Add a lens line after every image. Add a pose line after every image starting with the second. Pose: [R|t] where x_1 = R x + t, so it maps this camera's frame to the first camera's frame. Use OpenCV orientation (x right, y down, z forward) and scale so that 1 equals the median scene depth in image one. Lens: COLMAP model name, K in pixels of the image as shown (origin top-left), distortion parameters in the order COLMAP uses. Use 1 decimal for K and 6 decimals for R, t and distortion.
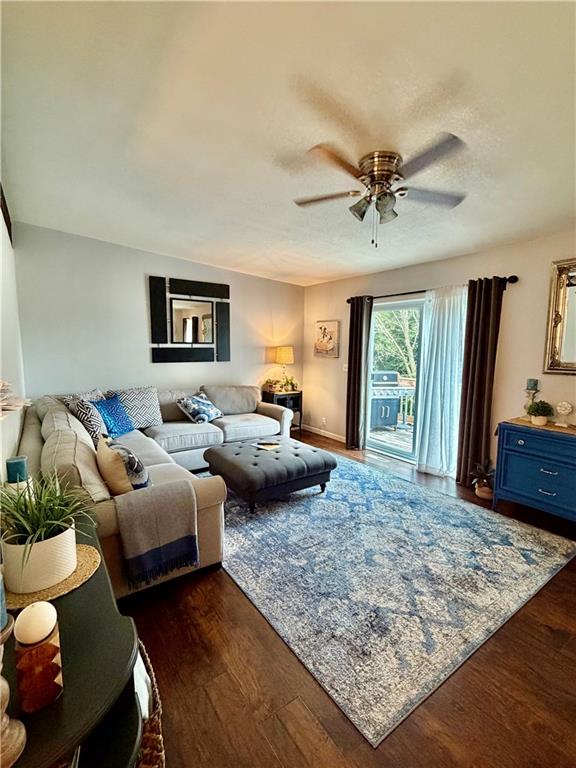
lens RADIAL K [[358.0, 0, 287.5], [0, 358.0, 384.8], [0, 0, 1]] dist [0.005121, 0.000678]
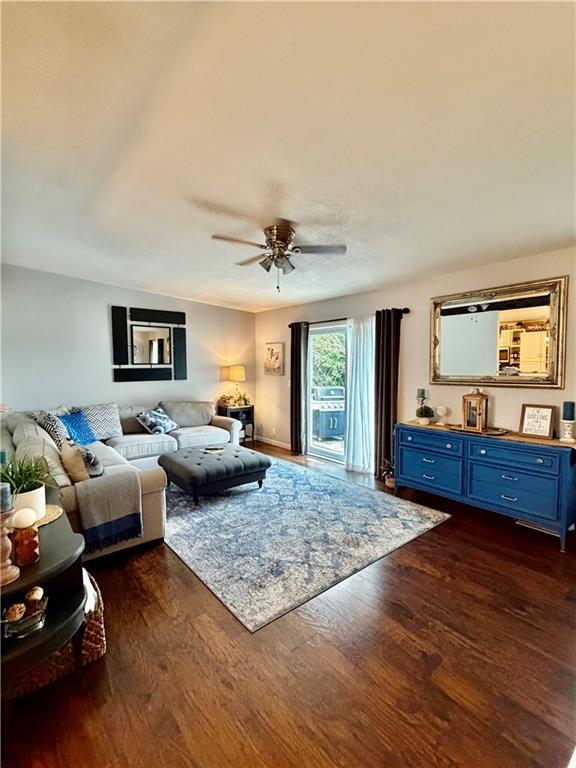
lens RADIAL K [[358.0, 0, 287.9], [0, 358.0, 383.7], [0, 0, 1]] dist [0.005121, 0.000678]
pose [[0.997308, -0.018514, 0.070946, 0.126415], [0.022356, 0.998304, -0.053751, 0.023473], [-0.069831, 0.055192, 0.996031, -0.231122]]
